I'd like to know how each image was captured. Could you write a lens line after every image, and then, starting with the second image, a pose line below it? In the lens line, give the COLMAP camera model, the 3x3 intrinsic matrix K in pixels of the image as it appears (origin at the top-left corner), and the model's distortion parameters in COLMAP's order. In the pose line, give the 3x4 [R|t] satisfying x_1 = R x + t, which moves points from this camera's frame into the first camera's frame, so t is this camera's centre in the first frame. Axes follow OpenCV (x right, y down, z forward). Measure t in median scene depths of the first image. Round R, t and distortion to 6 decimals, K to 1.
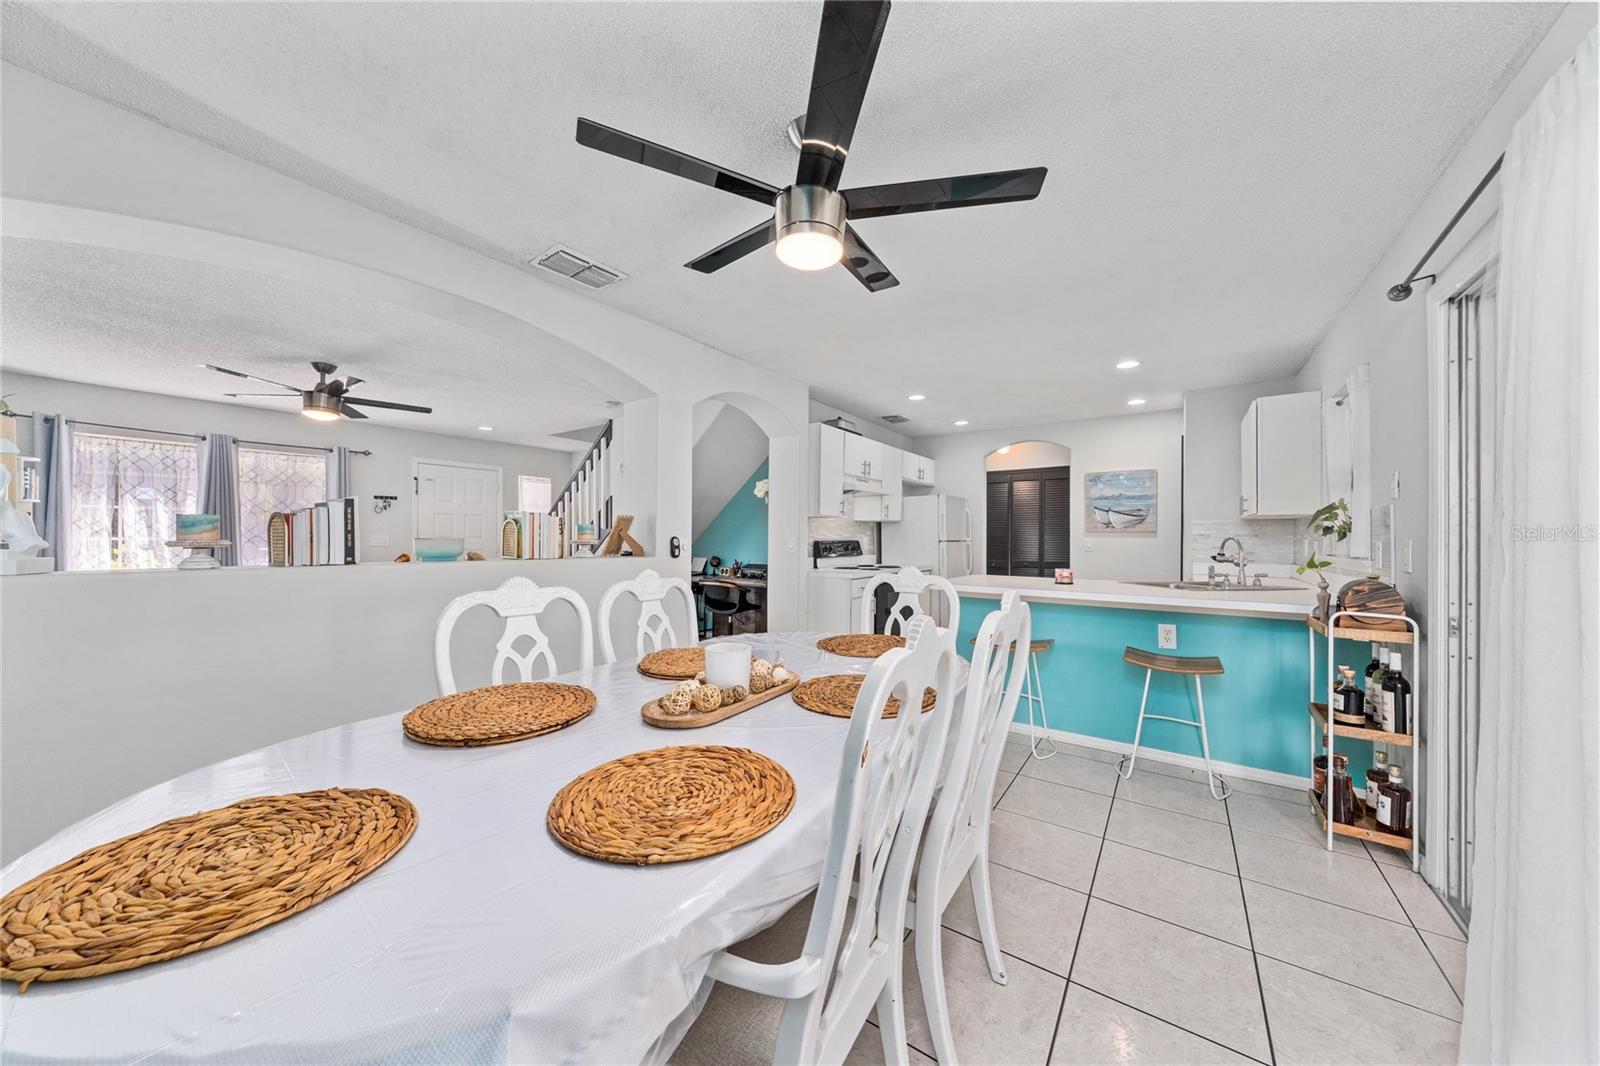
lens RADIAL K [[542.0, 0, 798.9], [0, 542.0, 536.6], [0, 0, 1]] dist [-0.002281, -0.000137]
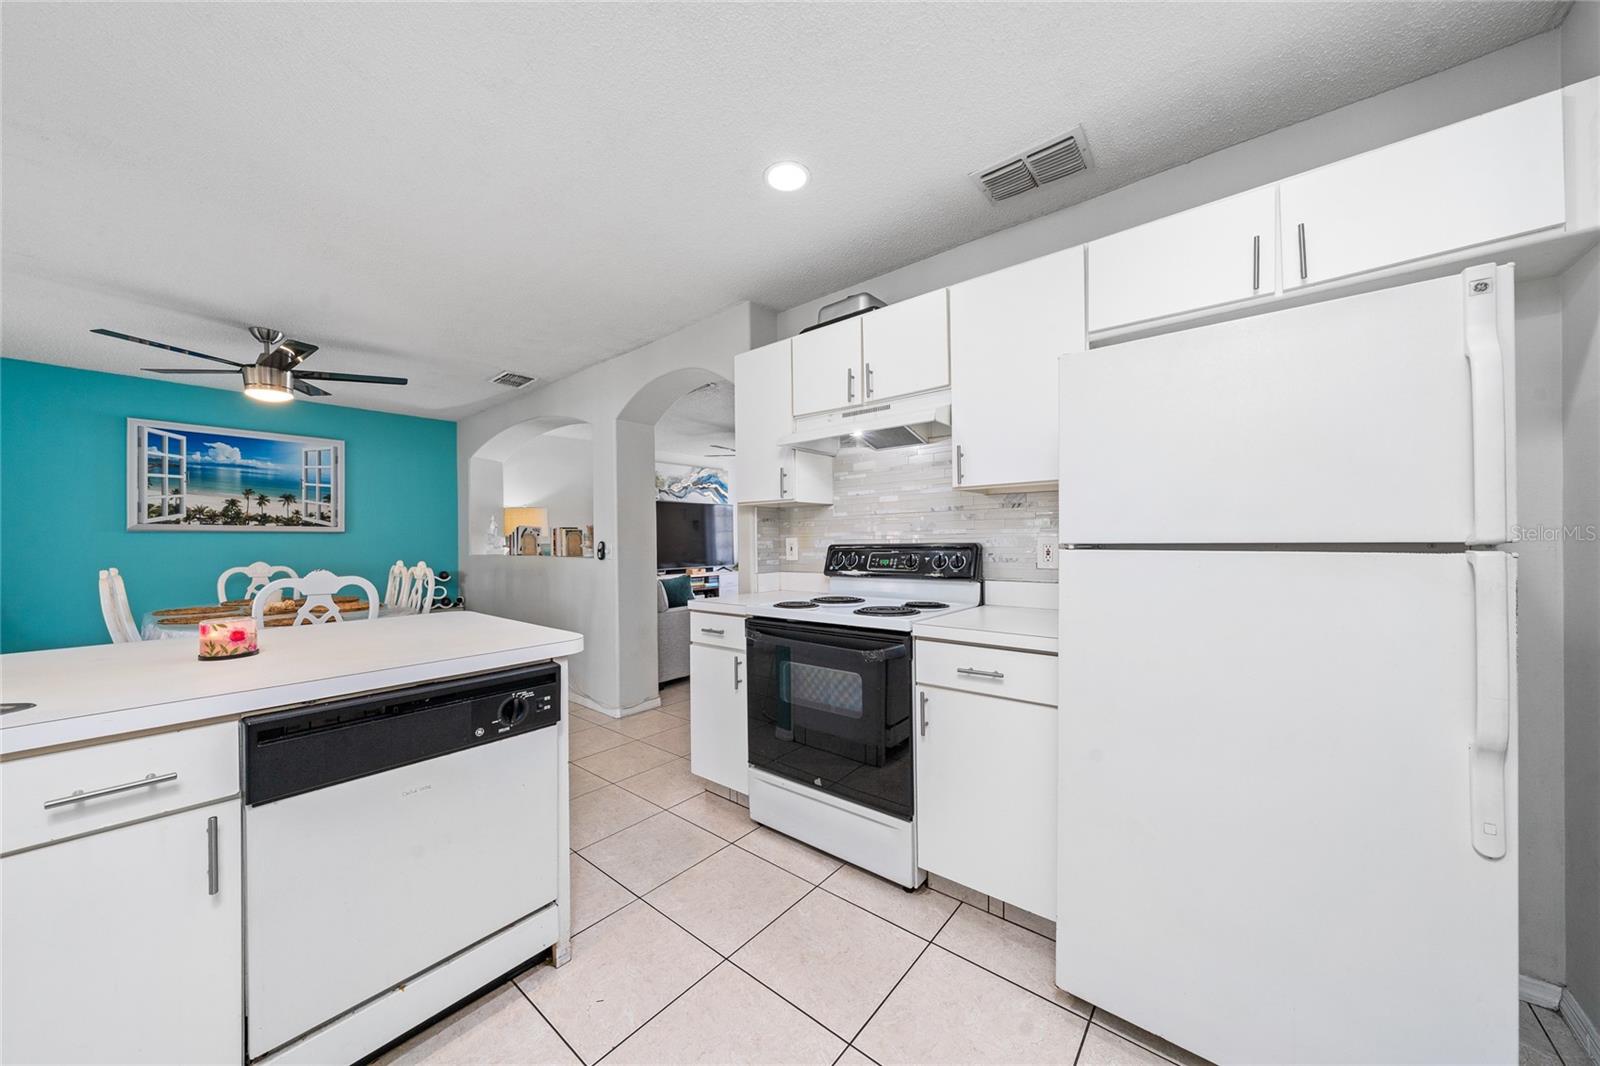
lens RADIAL K [[550.3, 0, 794.9], [0, 550.3, 541.0], [0, 0, 1]] dist [-0.000557, -0.000059]
pose [[-0.100909, -0.003989, -0.994888, 0.534751], [0.011432, 0.999921, -0.005169, 0.005937], [0.994830, -0.011895, -0.100855, 0.911286]]
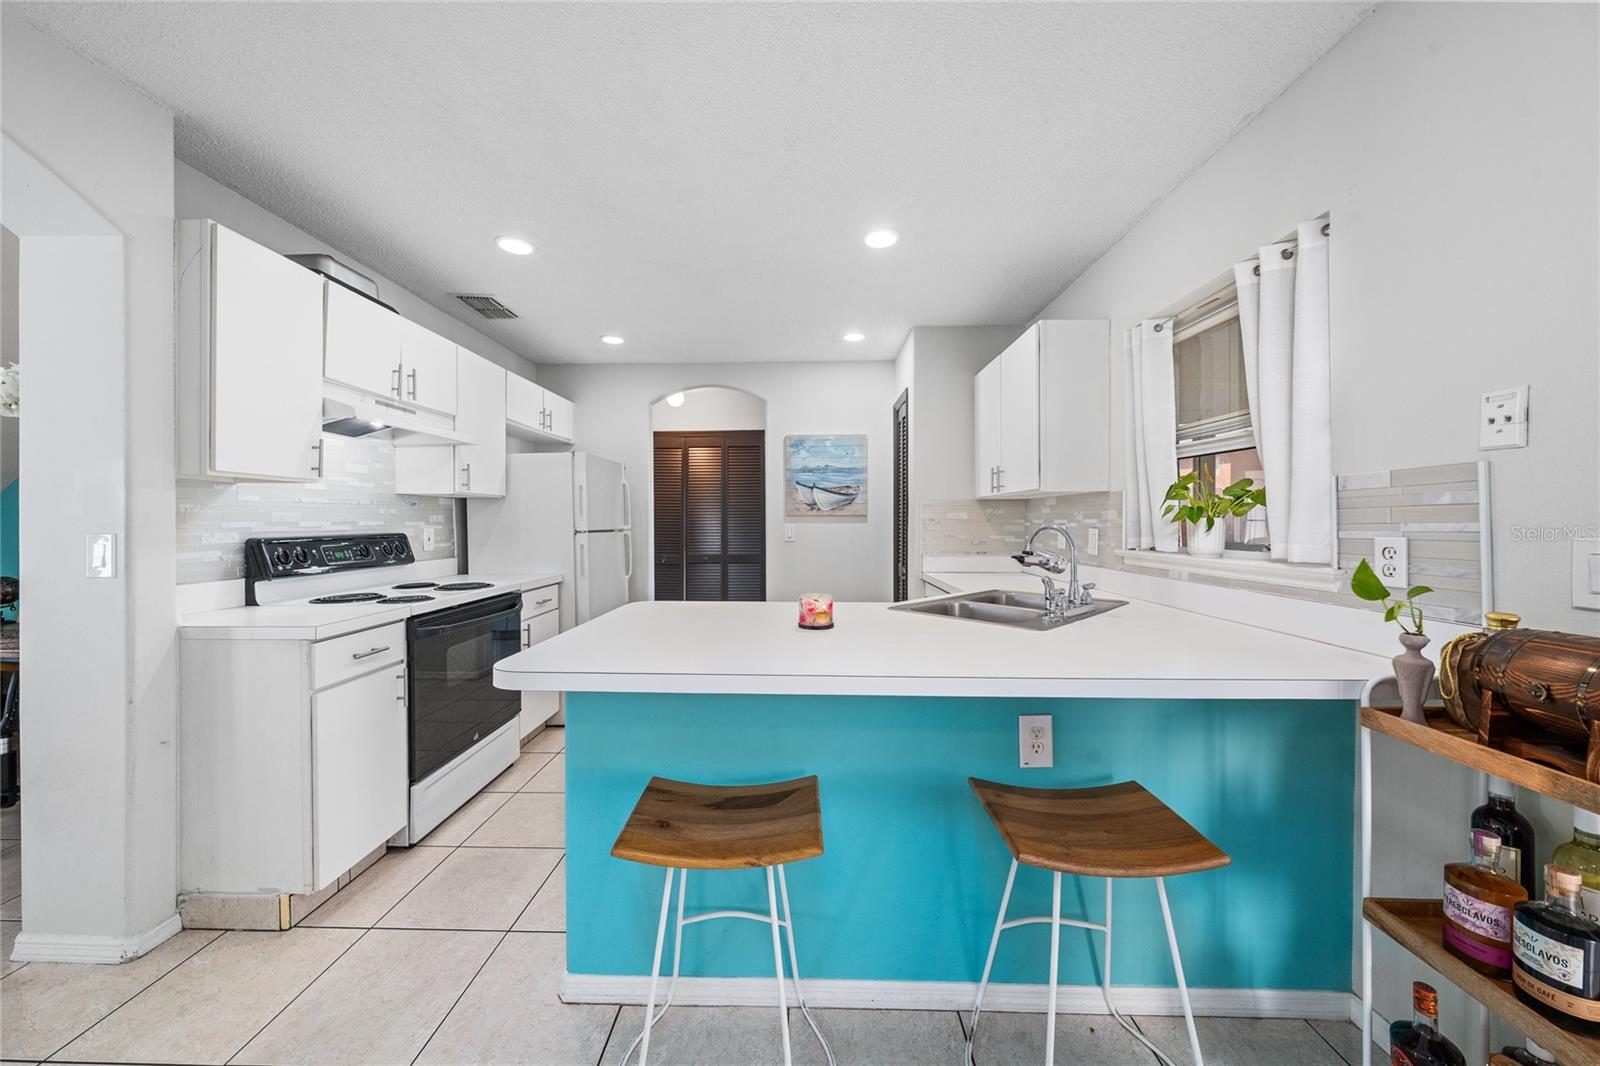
lens RADIAL K [[566.8, 0, 793.7], [0, 566.8, 524.9], [0, 0, 1]] dist [-0.001030, -0.000060]
pose [[0.838336, -0.010024, 0.545061, 0.126393], [0.005638, 0.999937, 0.009719, -0.003964], [-0.545124, -0.005075, 0.838340, 0.368523]]
